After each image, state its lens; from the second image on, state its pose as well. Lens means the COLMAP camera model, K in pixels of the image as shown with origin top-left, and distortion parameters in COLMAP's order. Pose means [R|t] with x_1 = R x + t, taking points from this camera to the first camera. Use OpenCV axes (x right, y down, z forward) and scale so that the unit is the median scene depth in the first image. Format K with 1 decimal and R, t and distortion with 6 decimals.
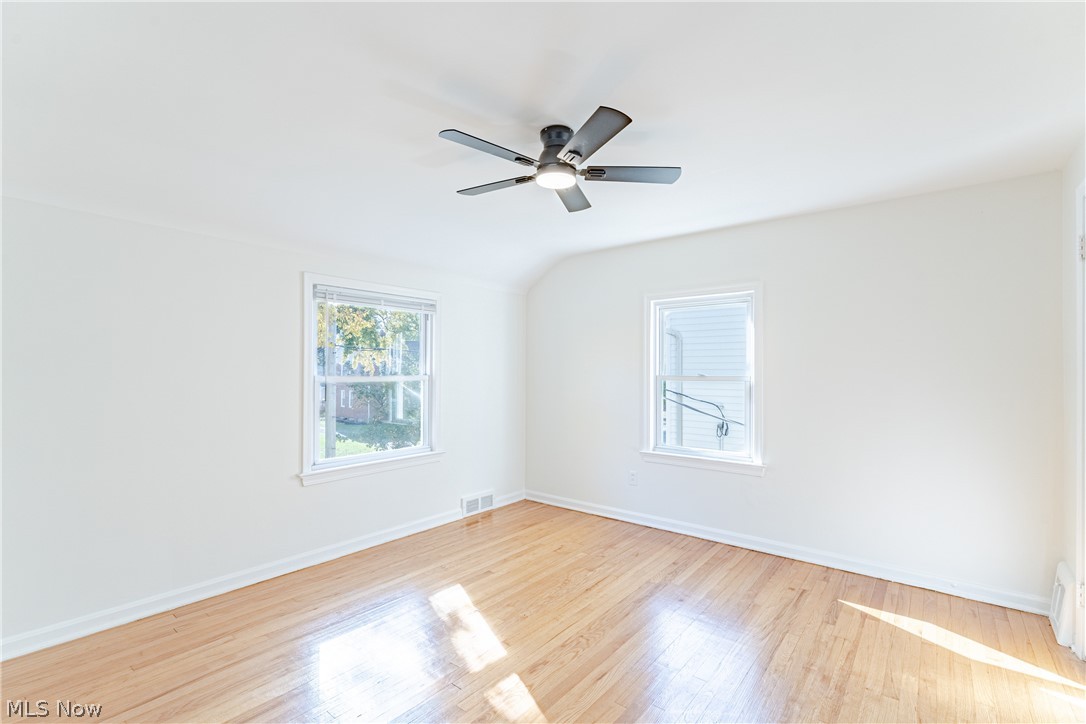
lens RADIAL K [[494.3, 0, 539.3], [0, 494.3, 366.8], [0, 0, 1]] dist [-0.000762, -0.000545]
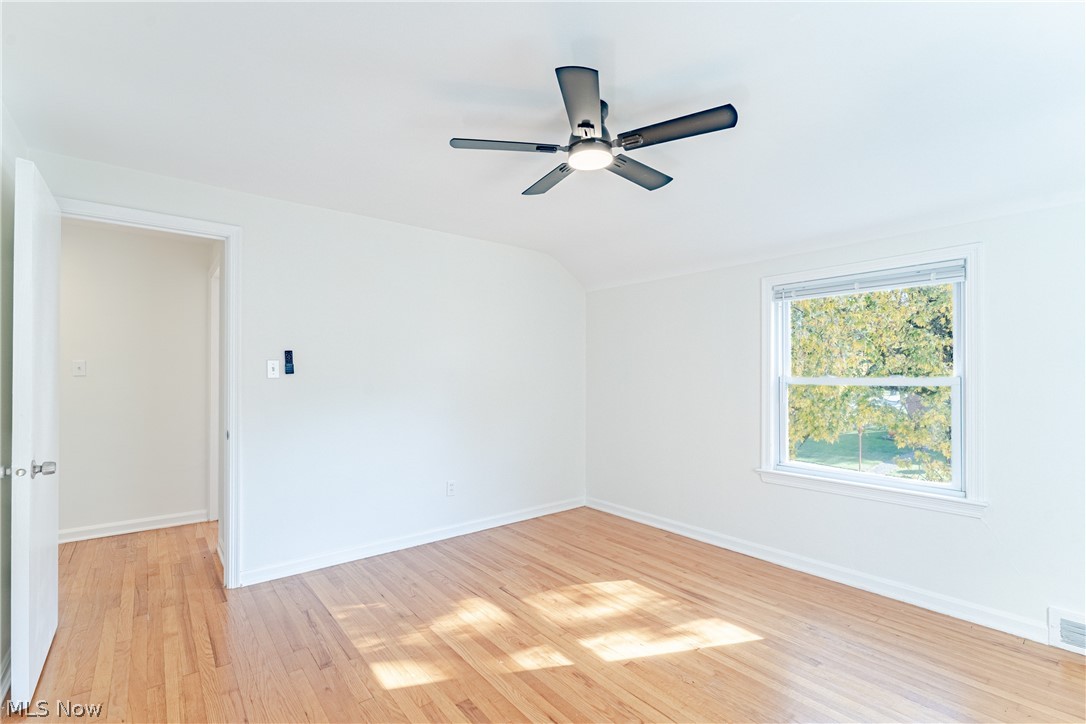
lens RADIAL K [[494.3, 0, 545.7], [0, 494.3, 366.3], [0, 0, 1]] dist [-0.000762, -0.000545]
pose [[-0.214677, -0.014933, -0.976571, 0.757350], [0.010928, 0.999784, -0.017690, 0.011454], [0.976624, -0.014470, -0.214468, 0.902761]]
